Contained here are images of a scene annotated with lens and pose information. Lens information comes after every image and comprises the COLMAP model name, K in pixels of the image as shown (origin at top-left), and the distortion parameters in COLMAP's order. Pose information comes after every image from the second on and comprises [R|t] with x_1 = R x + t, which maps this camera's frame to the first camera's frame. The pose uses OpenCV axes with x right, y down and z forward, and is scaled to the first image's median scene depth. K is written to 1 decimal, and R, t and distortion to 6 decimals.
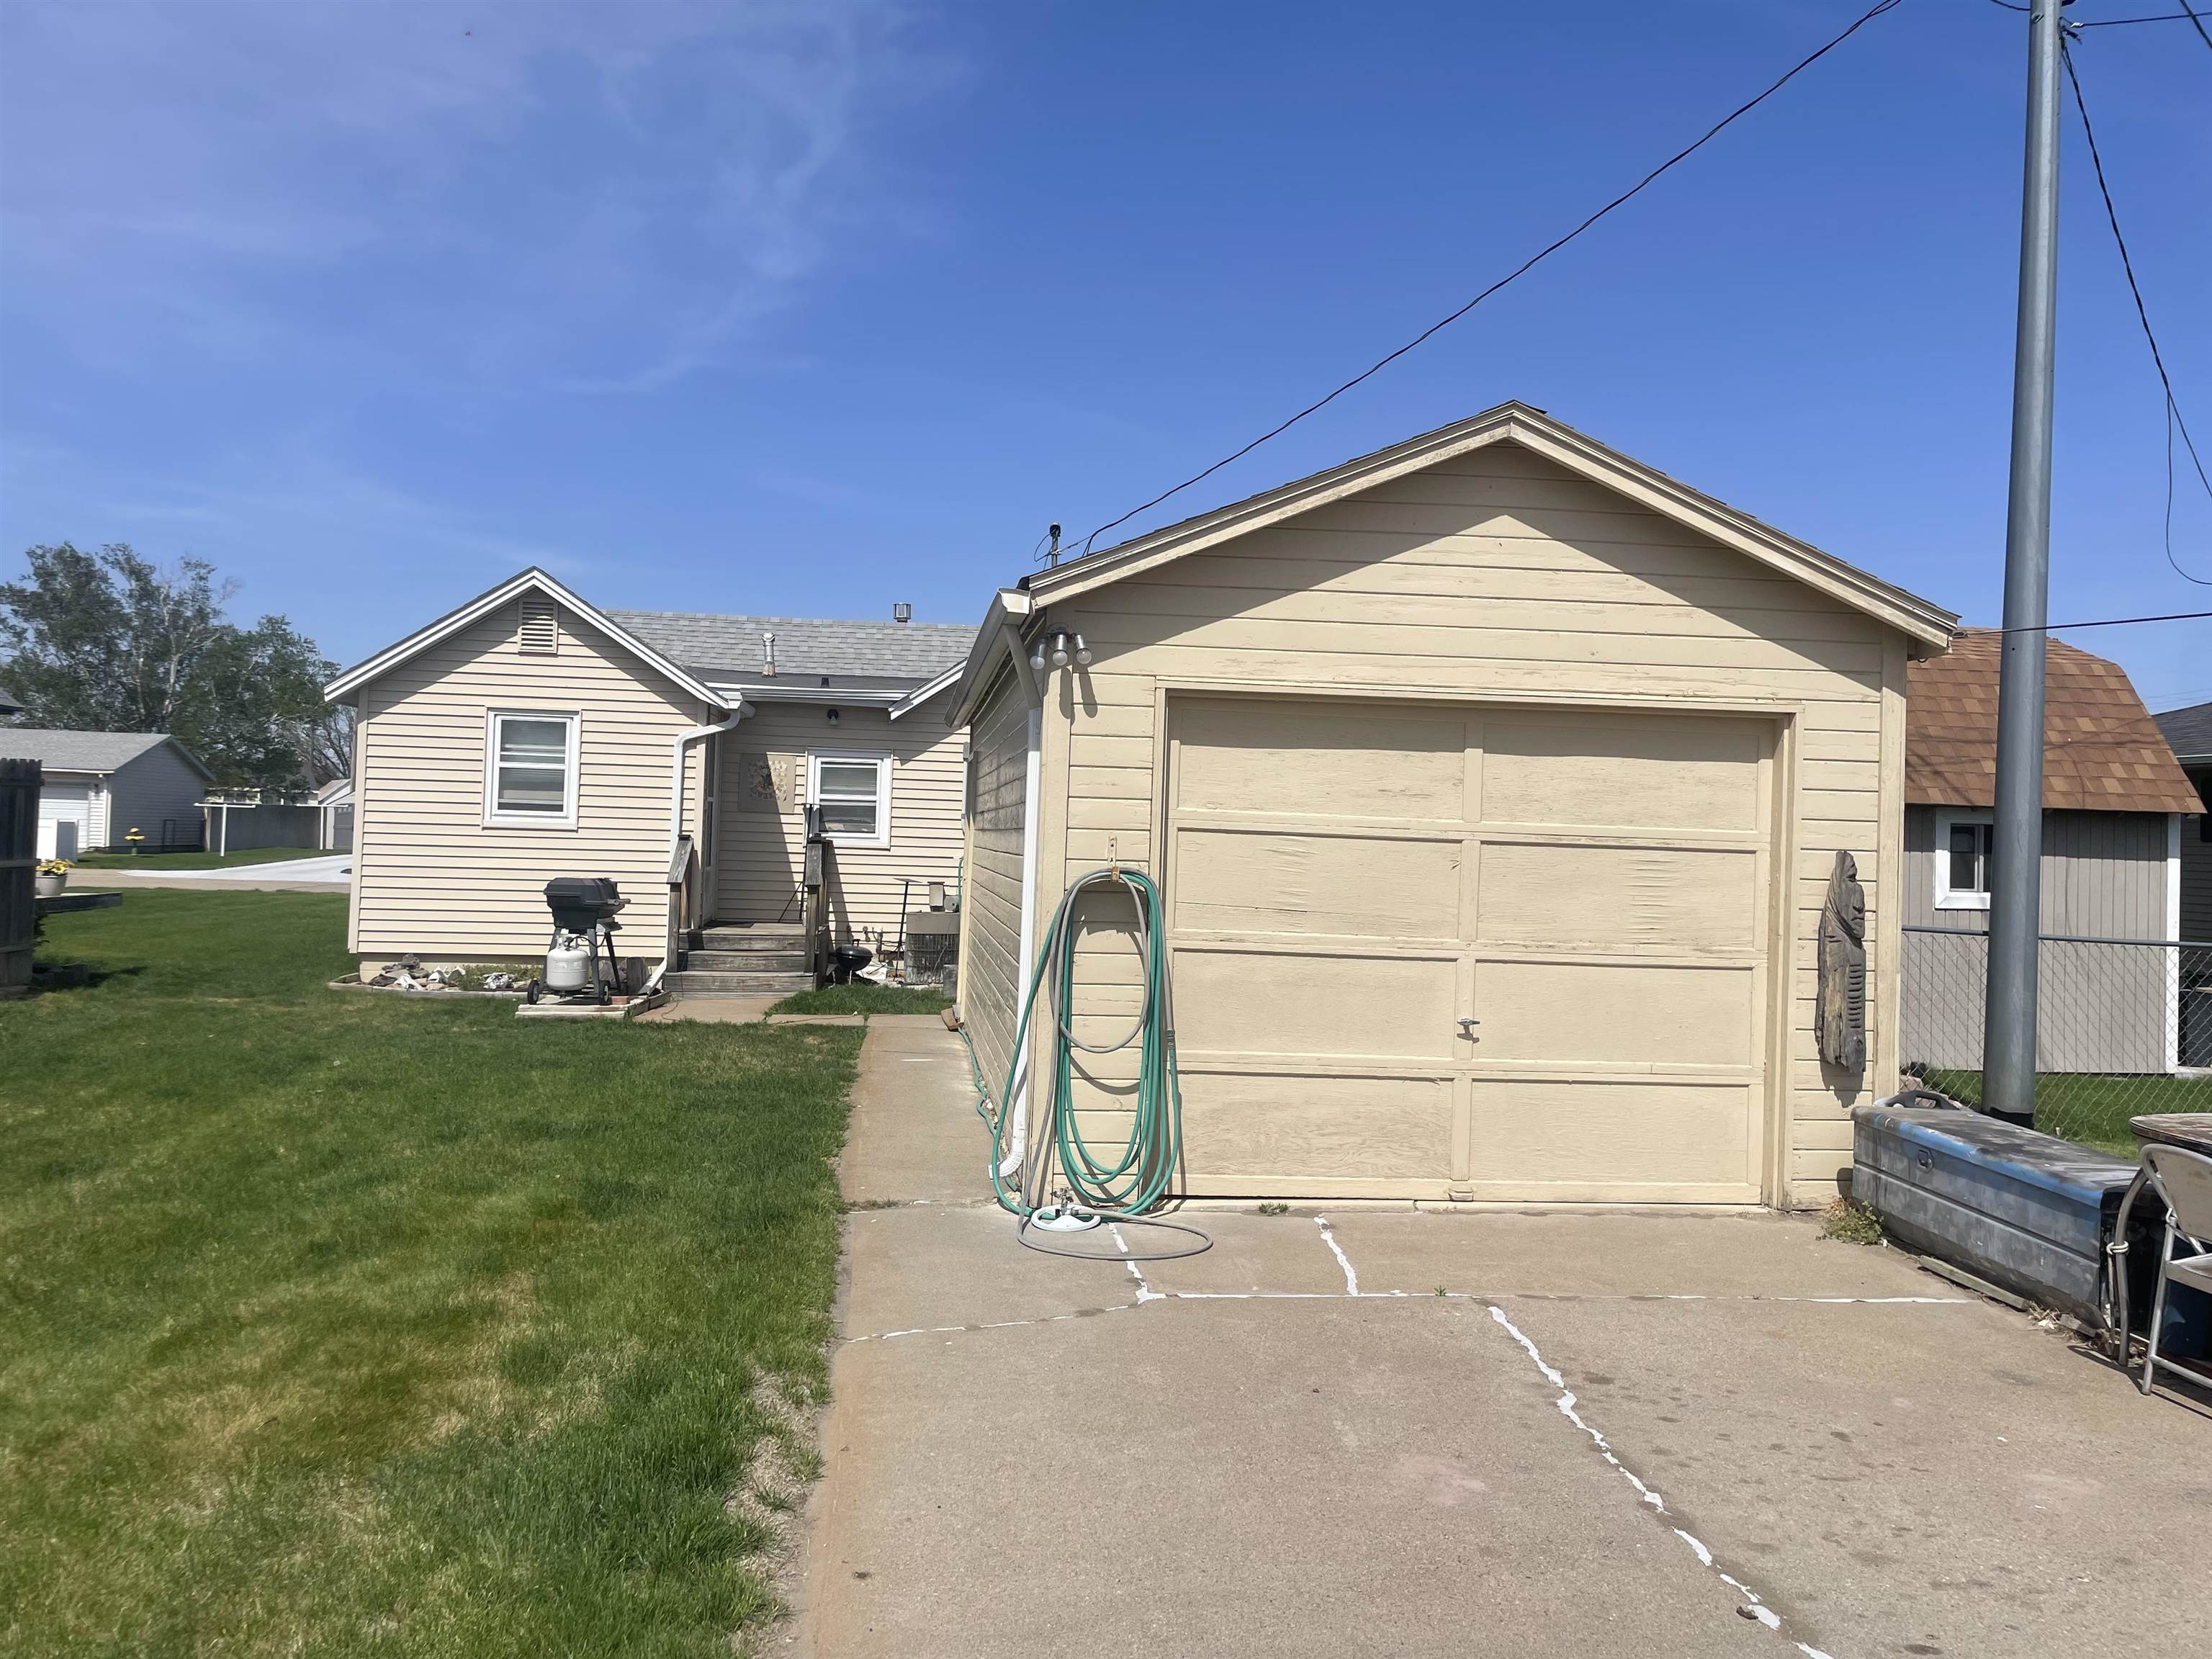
lens RADIAL K [[1671.7, 0, 1096.2], [0, 1671.7, 815.5], [0, 0, 1]] dist [0.091272, -0.119758]
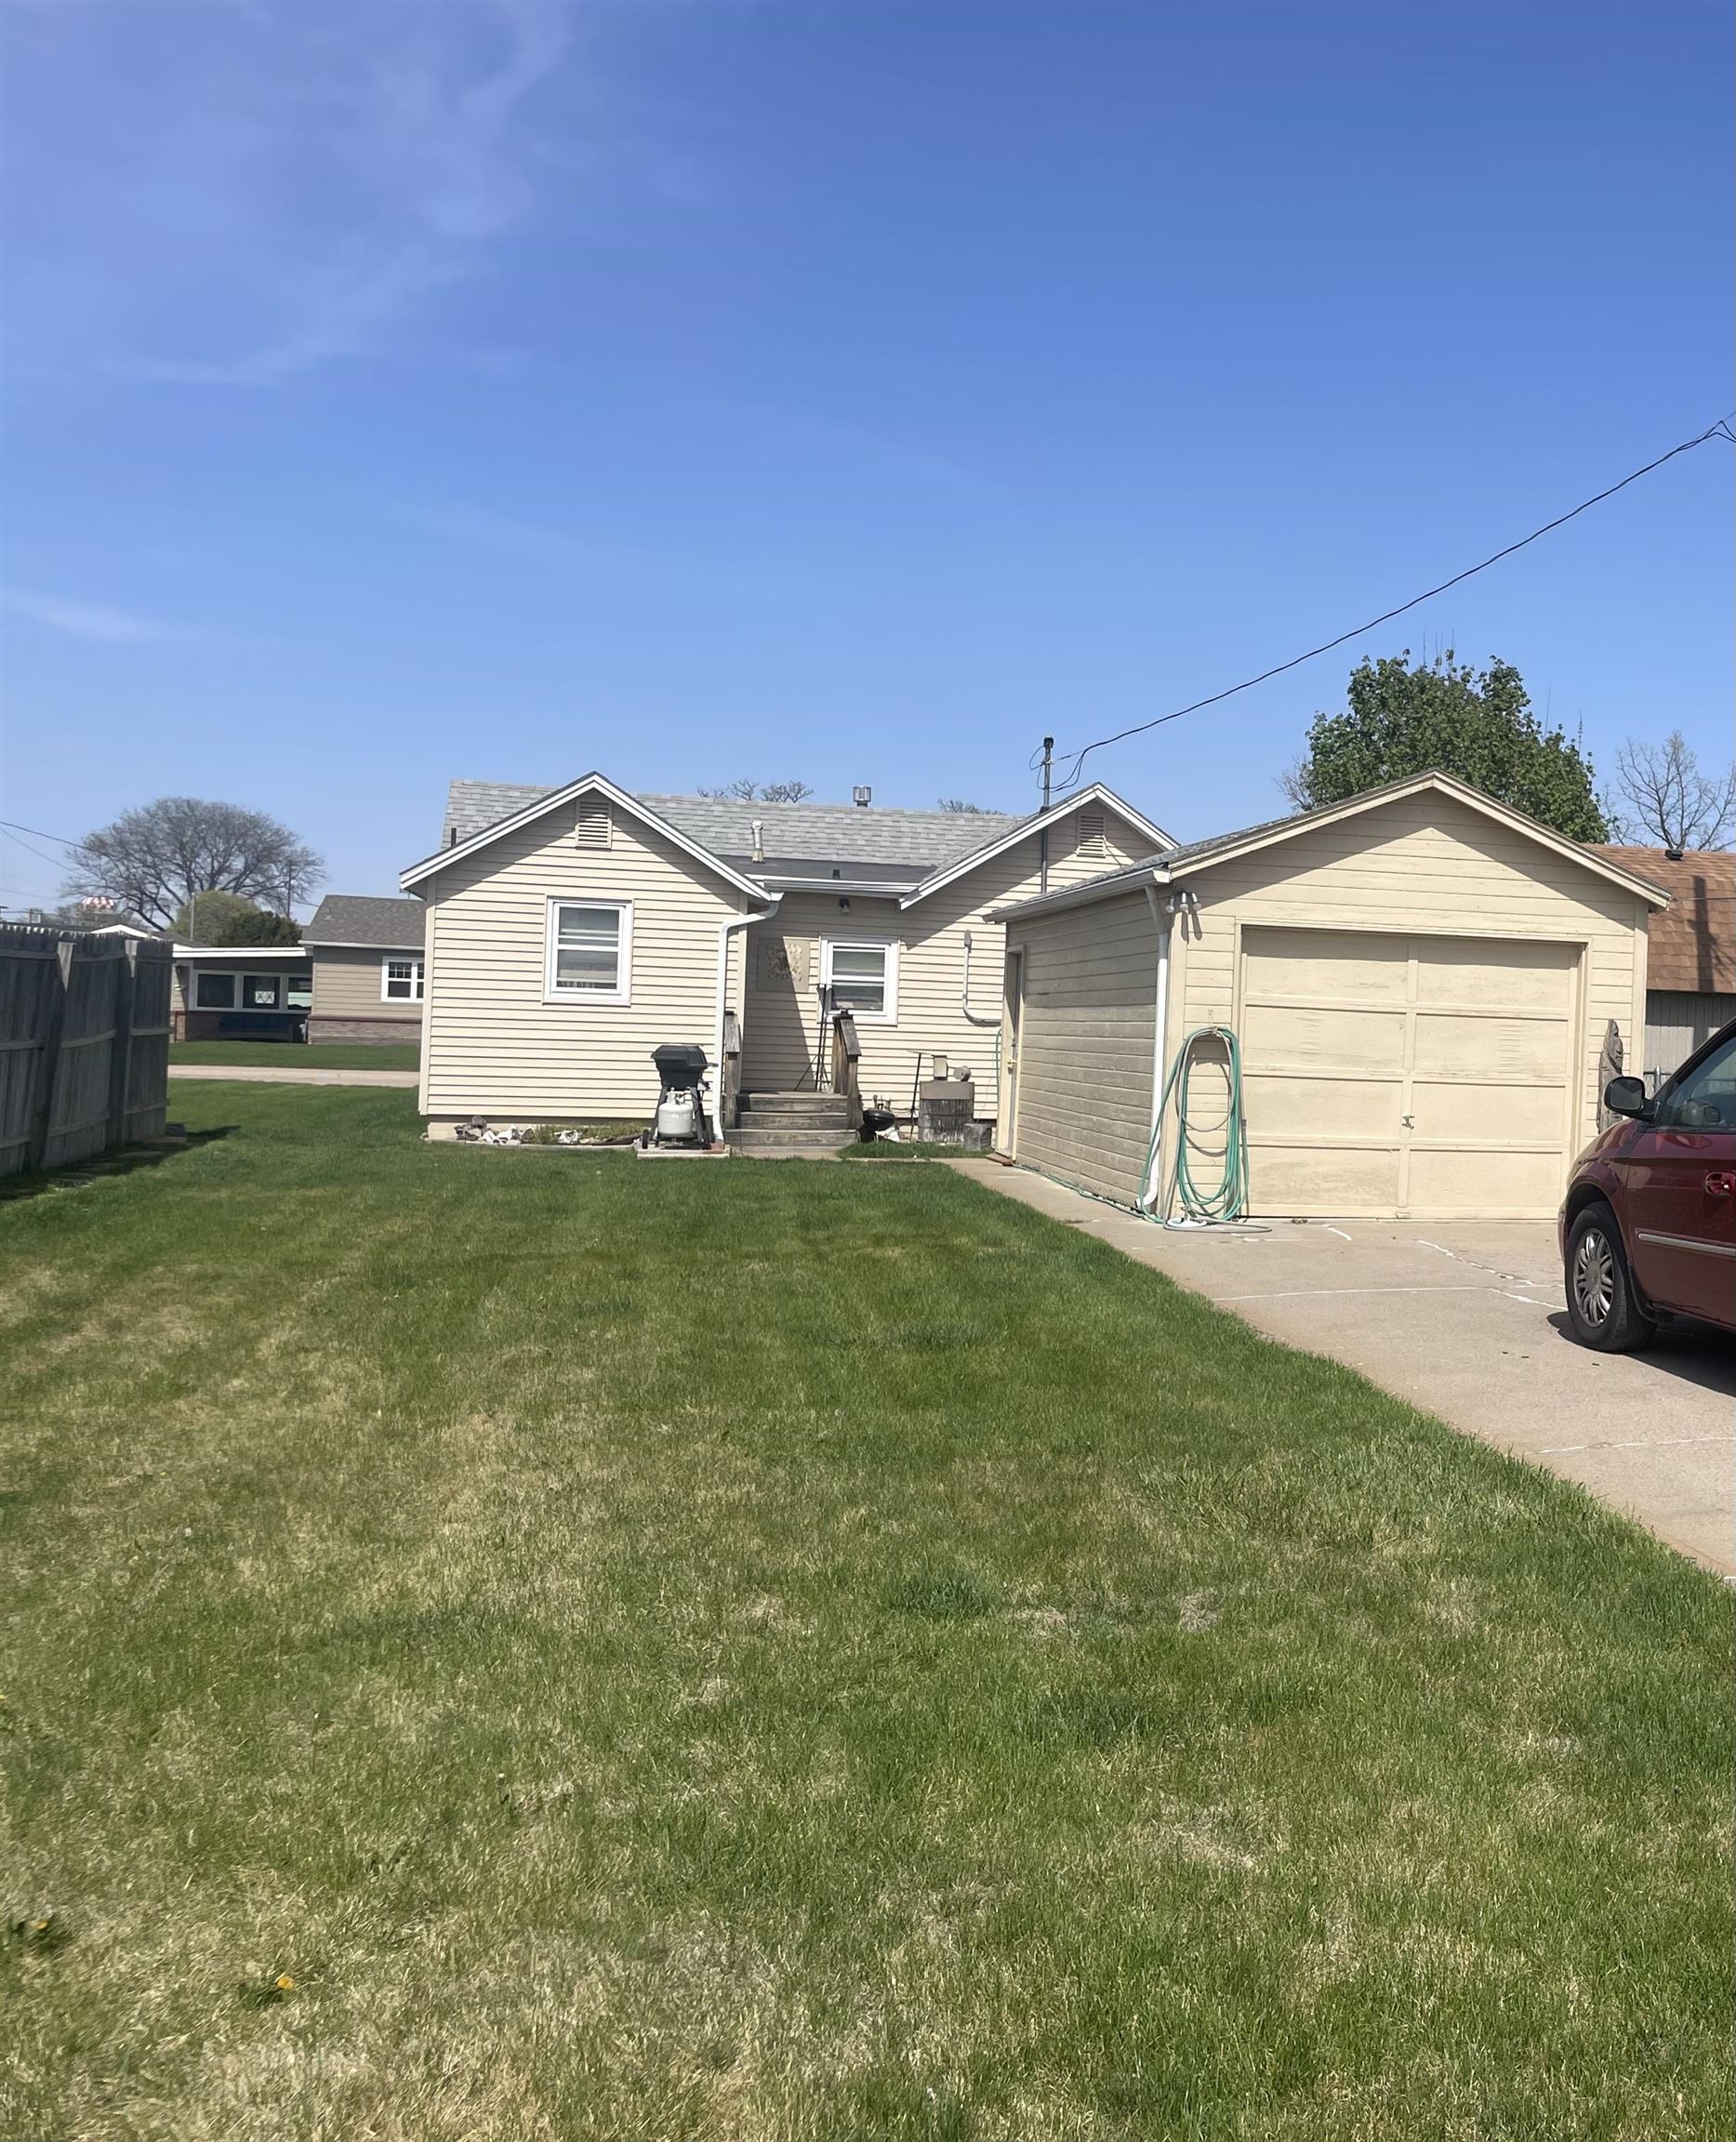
lens RADIAL K [[2225.5, 0, 1261.0], [0, 2225.5, 1069.3], [0, 0, 1]] dist [-0.009284, 0.497694]
pose [[0.987835, 0.002415, 0.155487, -0.290297], [-0.007409, 0.999475, 0.031541, 0.001761], [-0.155329, -0.032309, 0.987334, -1.261652]]
